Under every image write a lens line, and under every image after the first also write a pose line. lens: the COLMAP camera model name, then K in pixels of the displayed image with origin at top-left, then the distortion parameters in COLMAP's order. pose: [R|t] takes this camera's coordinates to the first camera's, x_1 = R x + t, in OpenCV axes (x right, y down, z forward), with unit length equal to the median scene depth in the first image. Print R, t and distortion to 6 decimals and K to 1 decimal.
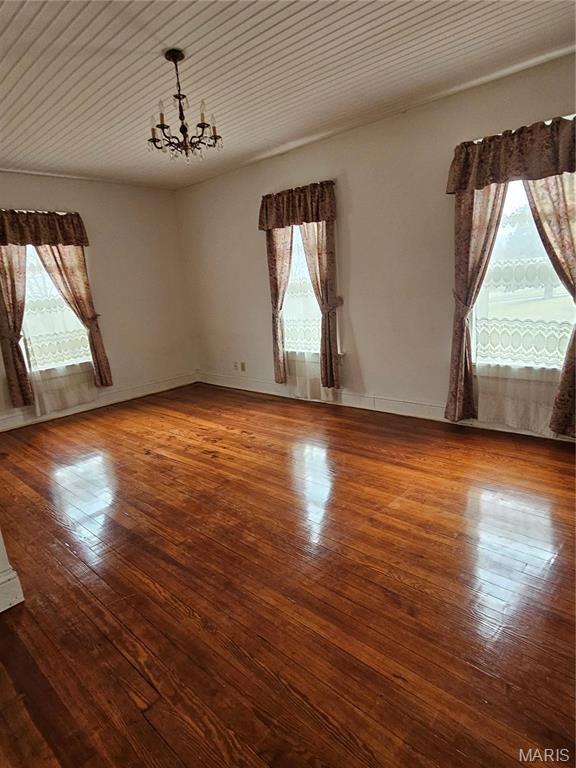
lens RADIAL K [[447.0, 0, 291.0], [0, 447.0, 387.8], [0, 0, 1]] dist [0.003072, -0.000855]
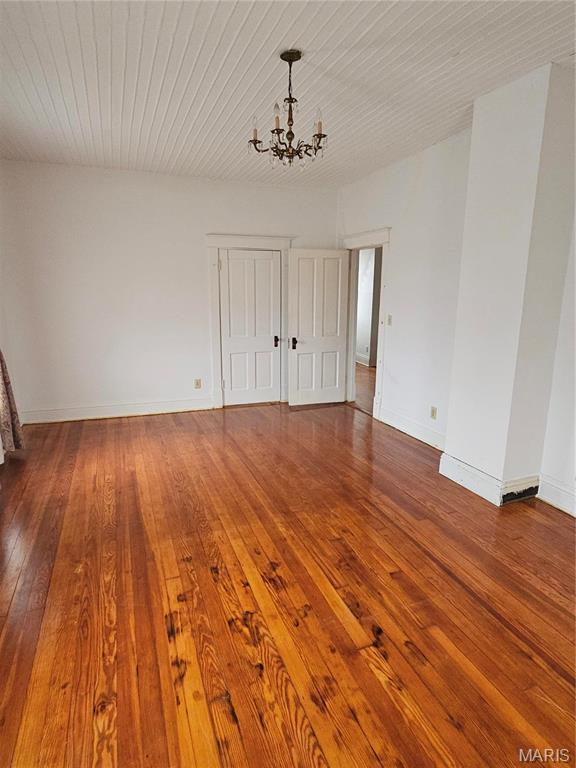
lens RADIAL K [[447.0, 0, 287.5], [0, 447.0, 383.1], [0, 0, 1]] dist [0.003072, -0.000855]
pose [[-0.893629, -0.015805, 0.448528, -0.461227], [0.172088, 0.910928, 0.374961, -0.318116], [-0.414503, 0.412263, -0.811312, 1.365950]]
